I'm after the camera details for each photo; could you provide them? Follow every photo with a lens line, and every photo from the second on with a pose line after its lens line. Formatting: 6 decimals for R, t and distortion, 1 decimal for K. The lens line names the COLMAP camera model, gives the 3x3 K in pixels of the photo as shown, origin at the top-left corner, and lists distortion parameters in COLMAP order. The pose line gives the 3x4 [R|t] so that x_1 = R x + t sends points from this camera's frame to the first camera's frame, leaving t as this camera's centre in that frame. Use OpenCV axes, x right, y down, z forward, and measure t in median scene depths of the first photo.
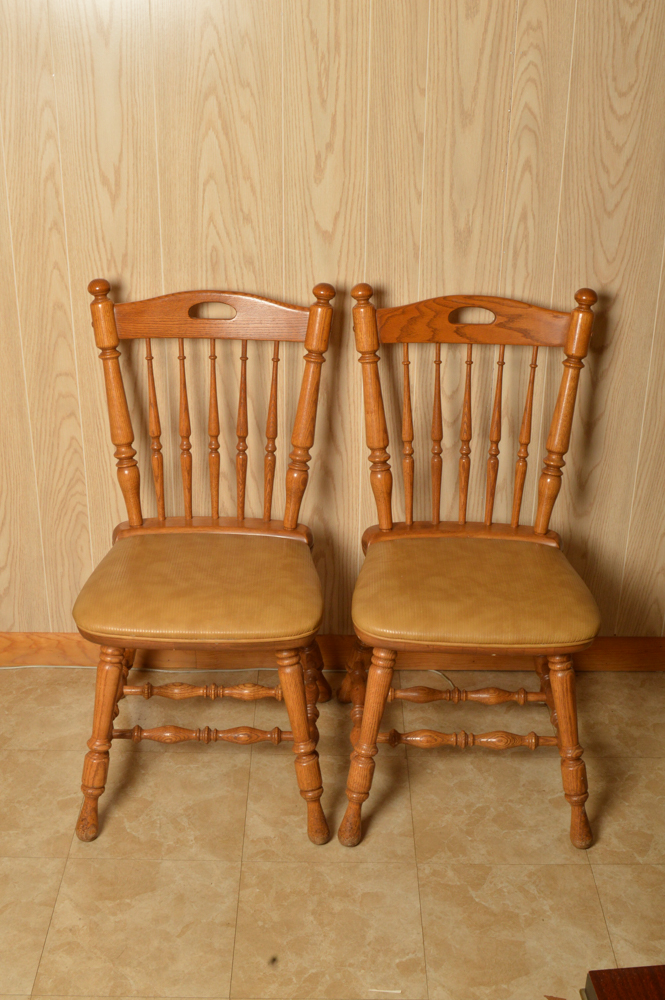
lens RADIAL K [[1242.4, 0, 330.5], [0, 1242.4, 501.9], [0, 0, 1]] dist [-0.058486, 0.000000]
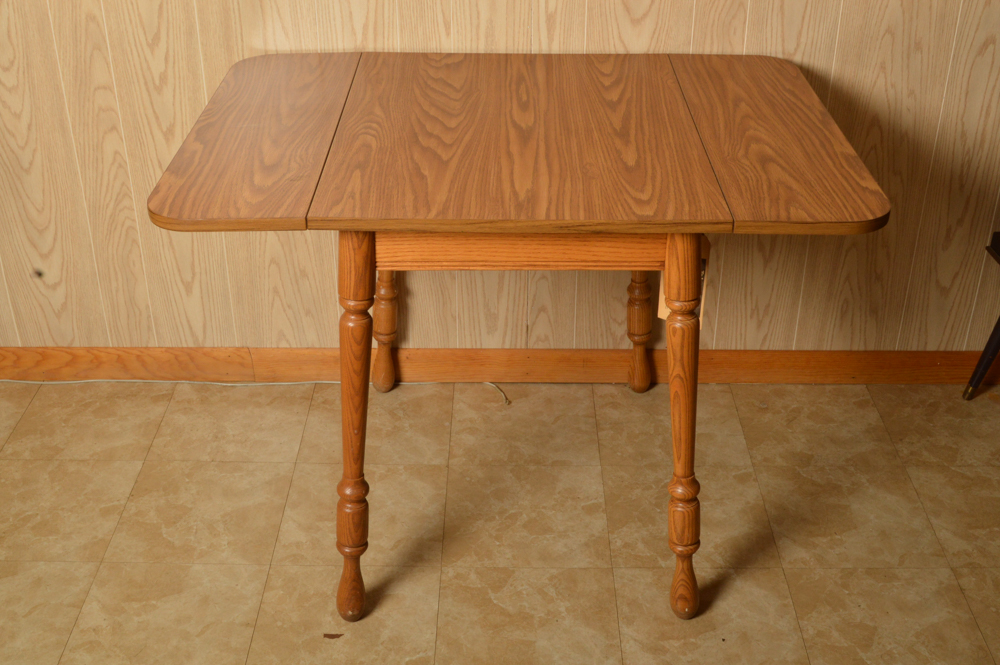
lens RADIAL K [[1205.1, 0, 502.2], [0, 1205.1, 331.0], [0, 0, 1]] dist [-0.061683, 0.000000]
pose [[0.999977, -0.004237, -0.005357, 0.120403], [0.004636, 0.997036, 0.076792, 0.021869], [0.005015, -0.076815, 0.997033, 0.026275]]
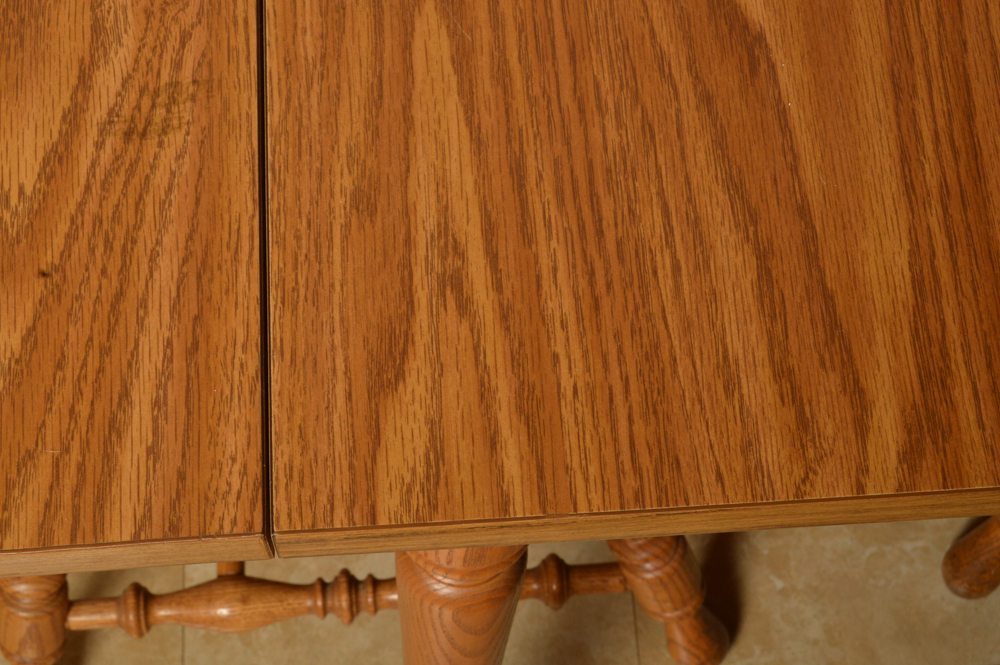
lens RADIAL K [[1881.2, 0, 499.7], [0, 1881.2, 332.9], [0, 0, 1]] dist [-0.020198, 0.000000]
pose [[0.997814, -0.065331, 0.010002, 0.025922], [0.044871, 0.780735, 0.623249, -0.149011], [-0.048526, -0.621437, 0.781960, 0.590100]]
